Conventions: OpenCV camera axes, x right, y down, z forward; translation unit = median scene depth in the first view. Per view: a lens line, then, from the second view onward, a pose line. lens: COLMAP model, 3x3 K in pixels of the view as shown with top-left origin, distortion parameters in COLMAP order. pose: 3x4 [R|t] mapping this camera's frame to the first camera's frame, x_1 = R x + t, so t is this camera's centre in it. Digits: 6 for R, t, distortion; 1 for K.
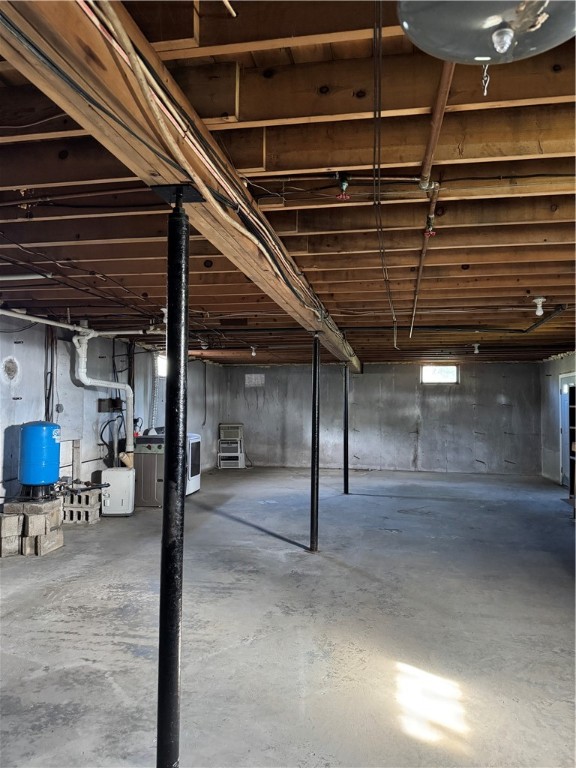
lens RADIAL K [[533.1, 0, 289.3], [0, 533.1, 386.0], [0, 0, 1]] dist [0.013433, -0.020475]
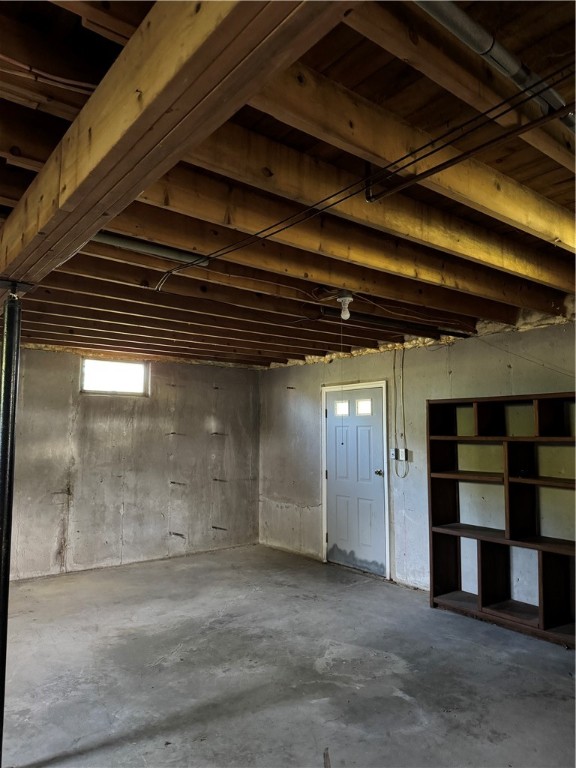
lens RADIAL K [[533.1, 0, 291.4], [0, 533.1, 381.7], [0, 0, 1]] dist [0.013433, -0.020475]
pose [[0.659035, 0.063236, 0.749449, 0.001250], [-0.023827, 0.997714, -0.063231, 0.012445], [-0.751735, 0.023814, 0.659036, 0.526090]]
